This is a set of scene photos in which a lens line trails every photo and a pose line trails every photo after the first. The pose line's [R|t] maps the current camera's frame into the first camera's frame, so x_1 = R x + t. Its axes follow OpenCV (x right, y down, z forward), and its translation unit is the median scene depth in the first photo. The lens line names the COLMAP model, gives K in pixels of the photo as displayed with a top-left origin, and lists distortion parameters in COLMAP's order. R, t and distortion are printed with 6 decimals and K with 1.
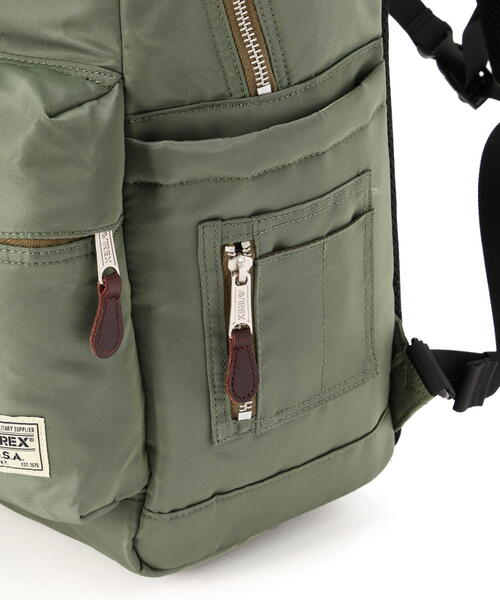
lens RADIAL K [[2125.1, 0, 248.5], [0, 2125.1, 301.6], [0, 0, 1]] dist [0.249467, 0.000000]
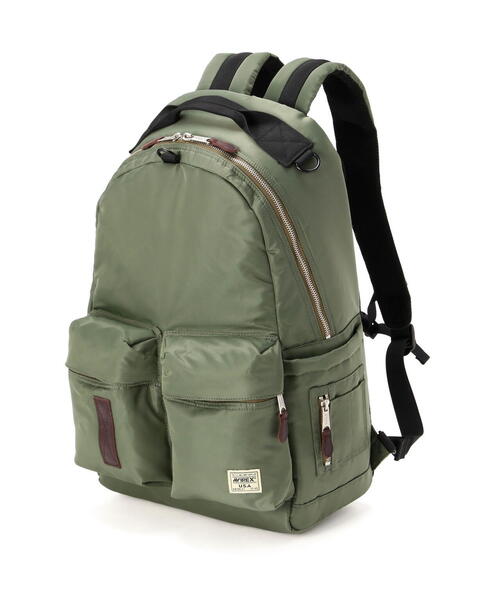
lens RADIAL K [[1891.6, 0, 251.6], [0, 1891.6, 300.8], [0, 0, 1]] dist [0.082744, 0.000000]
pose [[0.981802, -0.090739, 0.166827, -0.471798], [0.110229, 0.987629, -0.111531, 0.108151], [-0.154643, 0.127890, 0.979658, -1.295153]]
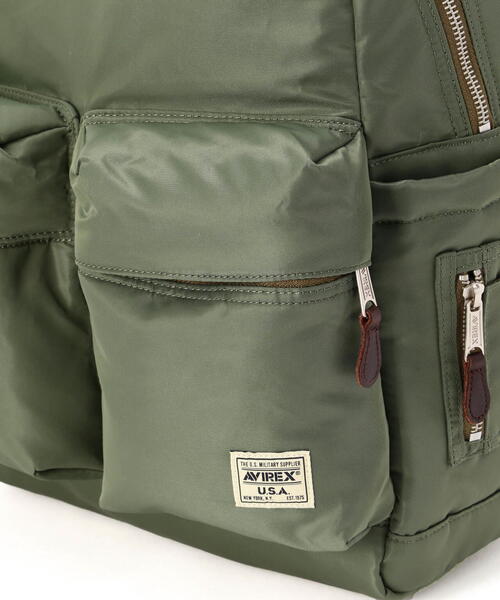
lens RADIAL K [[2125.1, 0, 252.9], [0, 2125.1, 299.7], [0, 0, 1]] dist [0.249467, 0.000000]
pose [[0.988200, -0.085576, 0.127030, -0.249944], [0.093489, 0.993948, -0.057683, 0.038124], [-0.121325, 0.068878, 0.990220, -0.048792]]
